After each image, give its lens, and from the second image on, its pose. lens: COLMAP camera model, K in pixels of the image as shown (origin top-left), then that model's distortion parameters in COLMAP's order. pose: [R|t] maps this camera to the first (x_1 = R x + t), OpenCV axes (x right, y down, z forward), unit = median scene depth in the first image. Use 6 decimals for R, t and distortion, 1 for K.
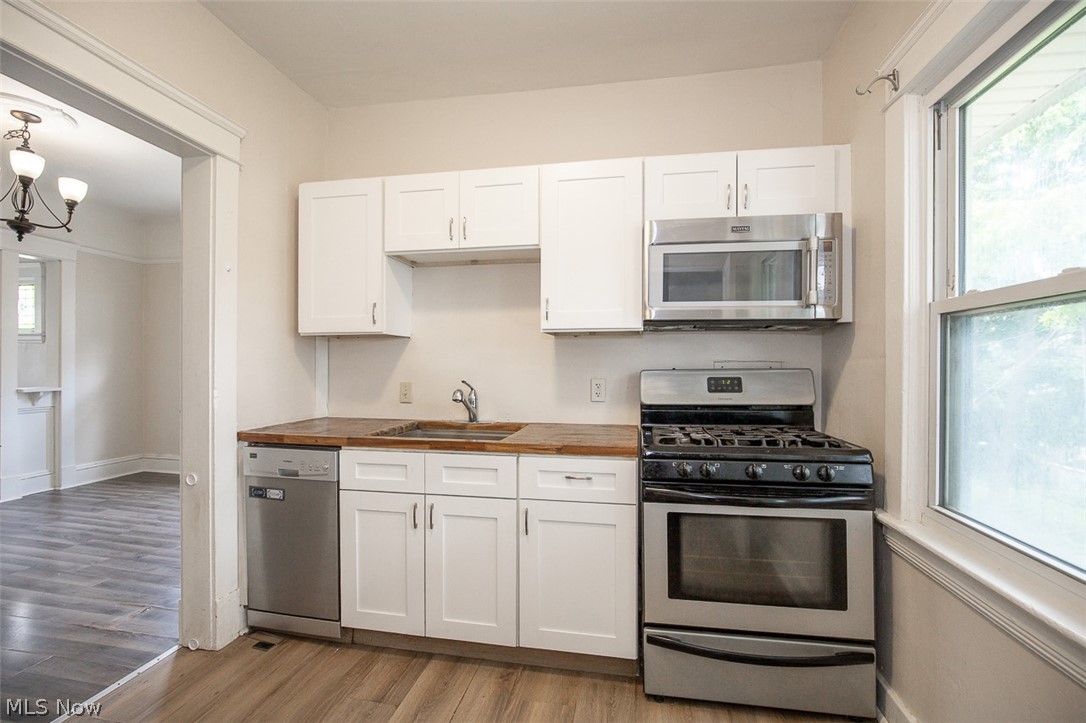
lens RADIAL K [[485.4, 0, 543.0], [0, 485.4, 361.5], [0, 0, 1]] dist [-0.000352, -0.000050]
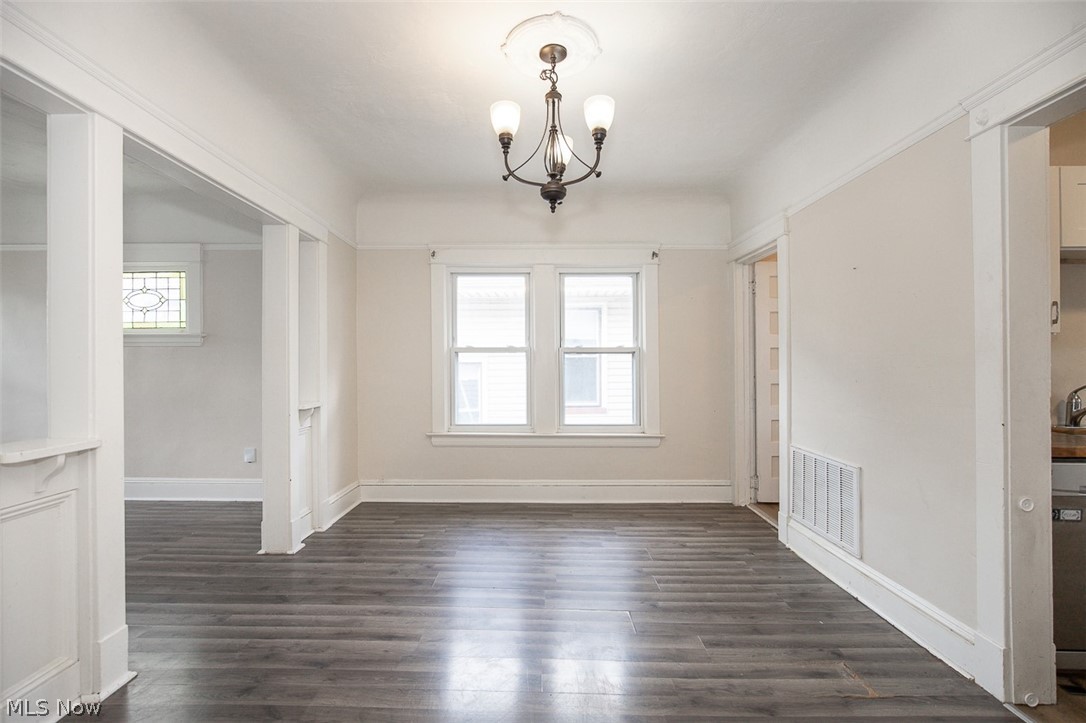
lens RADIAL K [[485.4, 0, 543.0], [0, 485.4, 361.5], [0, 0, 1]] dist [-0.000352, -0.000050]
pose [[0.980676, -0.011124, 0.195325, -1.239891], [0.011717, 0.999930, -0.001880, -0.010424], [-0.195290, 0.004132, 0.980737, 0.243125]]
